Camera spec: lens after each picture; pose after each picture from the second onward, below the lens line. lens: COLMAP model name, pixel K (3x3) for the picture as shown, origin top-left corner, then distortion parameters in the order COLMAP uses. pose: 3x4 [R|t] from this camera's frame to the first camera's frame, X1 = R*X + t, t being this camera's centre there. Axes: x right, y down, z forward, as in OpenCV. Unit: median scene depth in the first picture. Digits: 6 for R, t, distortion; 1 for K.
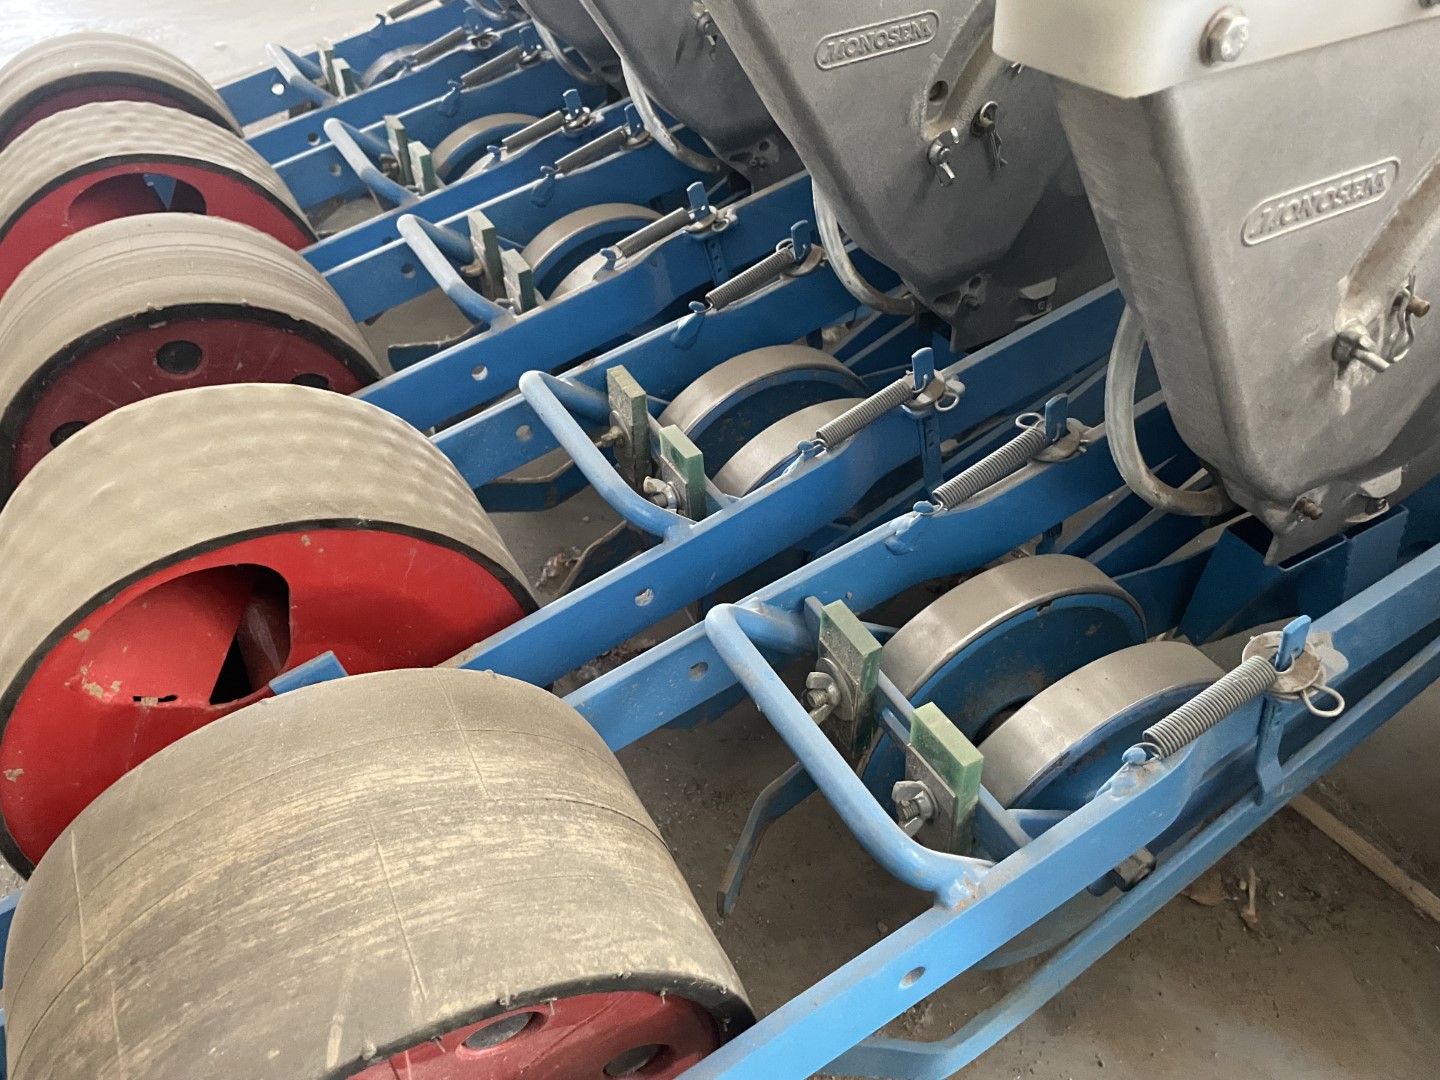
lens RADIAL K [[1117.7, 0, 720.0], [0, 1117.7, 540.0], [0, 0, 1]] dist [0.092391, -0.129659]
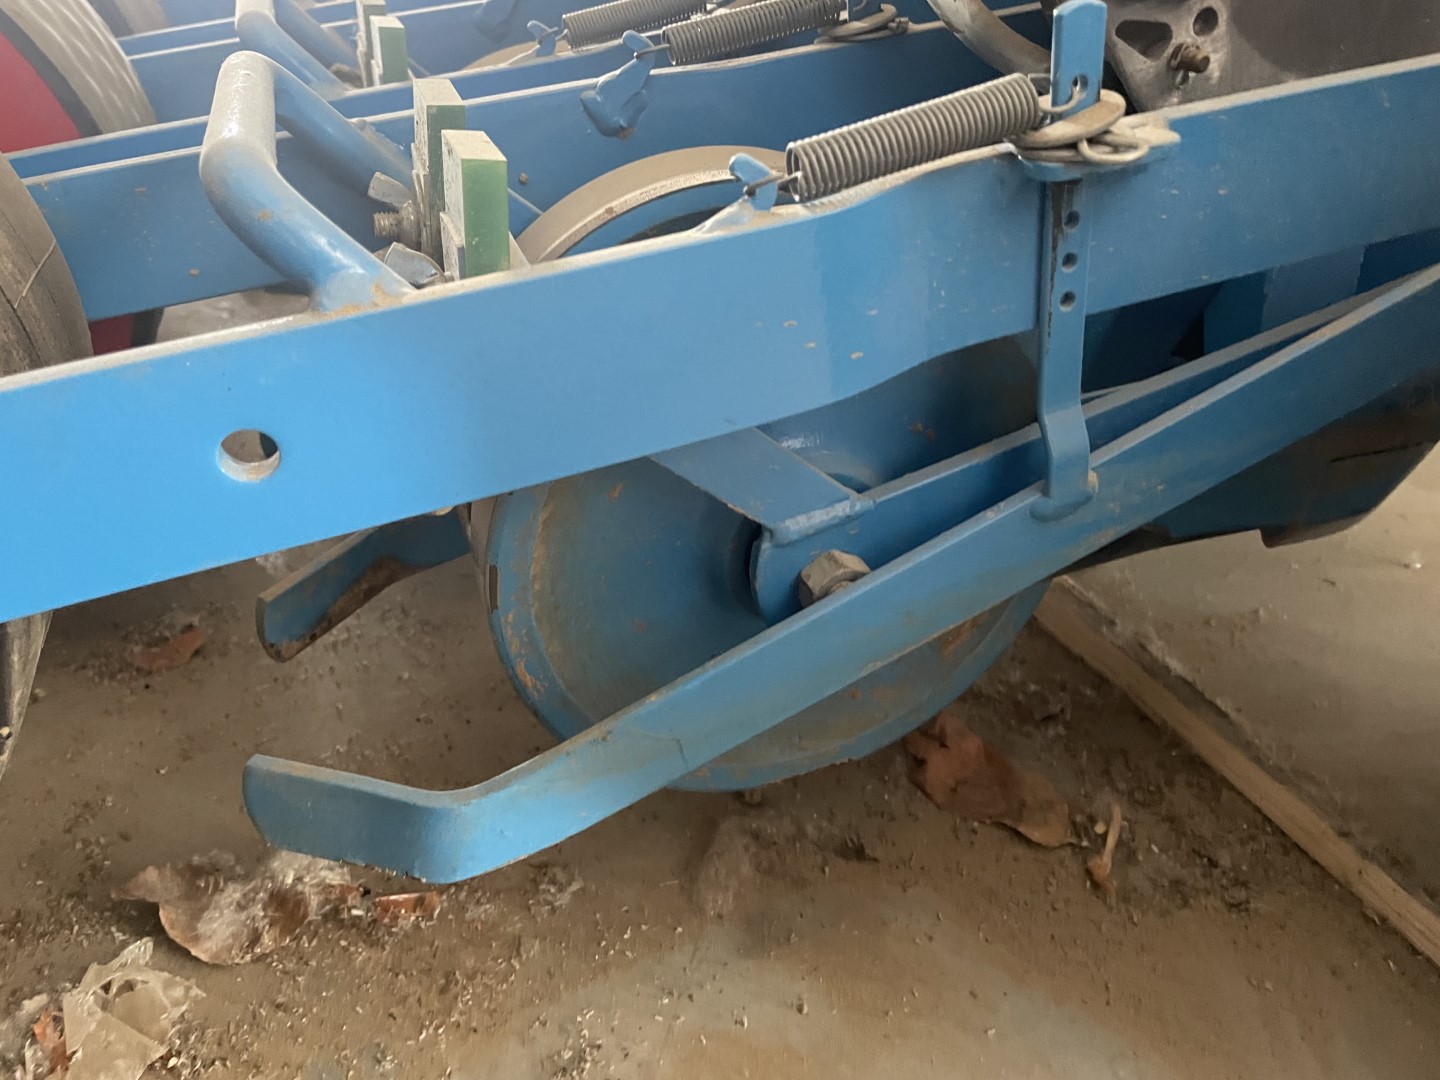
lens RADIAL K [[1117.7, 0, 720.0], [0, 1117.7, 540.0], [0, 0, 1]] dist [0.092391, -0.129659]
pose [[0.981841, 0.169757, -0.084678, 0.293875], [-0.181868, 0.969275, -0.165620, 0.316352], [0.053961, 0.178012, 0.982548, 0.336386]]
